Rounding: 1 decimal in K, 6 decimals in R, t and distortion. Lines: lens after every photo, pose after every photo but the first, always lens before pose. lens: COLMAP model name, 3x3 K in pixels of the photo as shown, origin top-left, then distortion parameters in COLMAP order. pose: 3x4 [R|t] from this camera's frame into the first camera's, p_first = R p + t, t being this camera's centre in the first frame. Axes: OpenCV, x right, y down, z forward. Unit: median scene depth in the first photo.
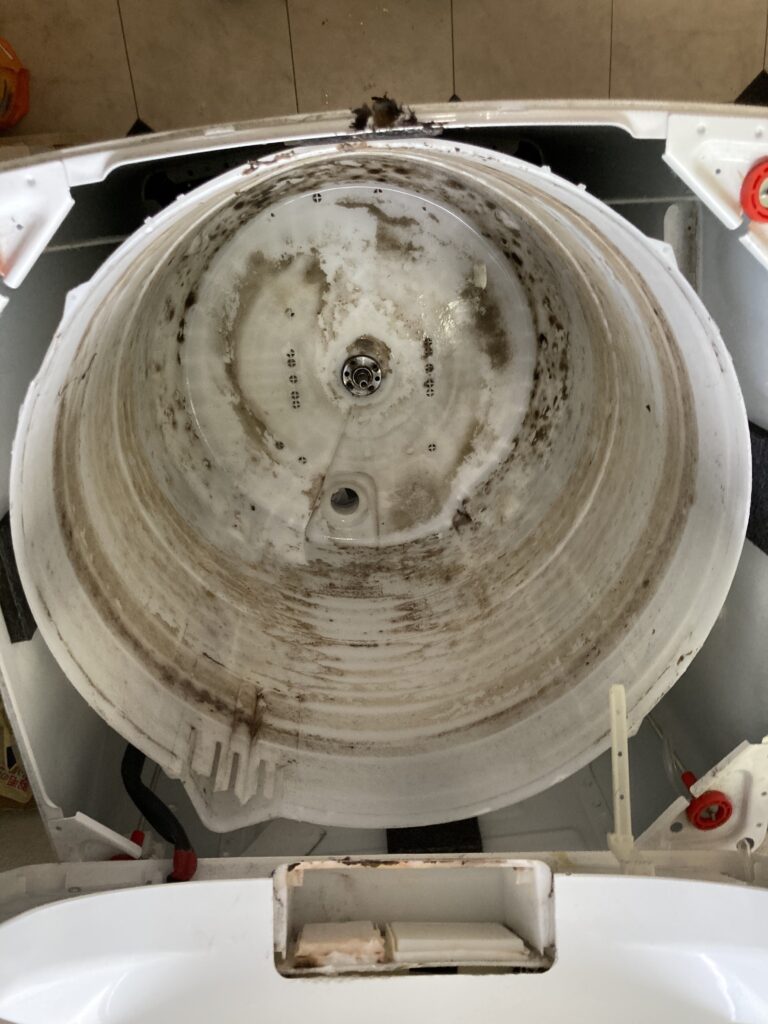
lens RADIAL K [[826.6, 0, 382.6], [0, 826.6, 510.5], [0, 0, 1]] dist [0.008320, -0.002793]
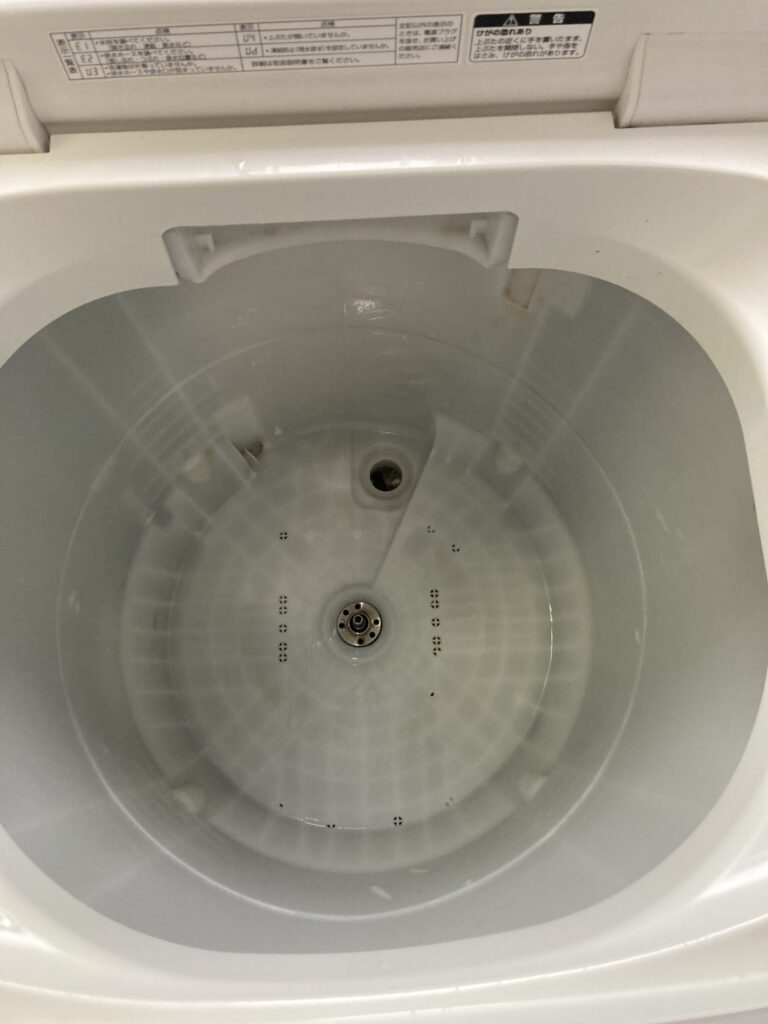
lens RADIAL K [[826.6, 0, 382.1], [0, 826.6, 511.4], [0, 0, 1]] dist [0.008320, -0.002793]
pose [[-0.997136, -0.050793, -0.056035, 0.005985], [0.052196, -0.998352, -0.023870, -0.020852], [-0.054730, -0.026726, 0.998143, 0.115587]]
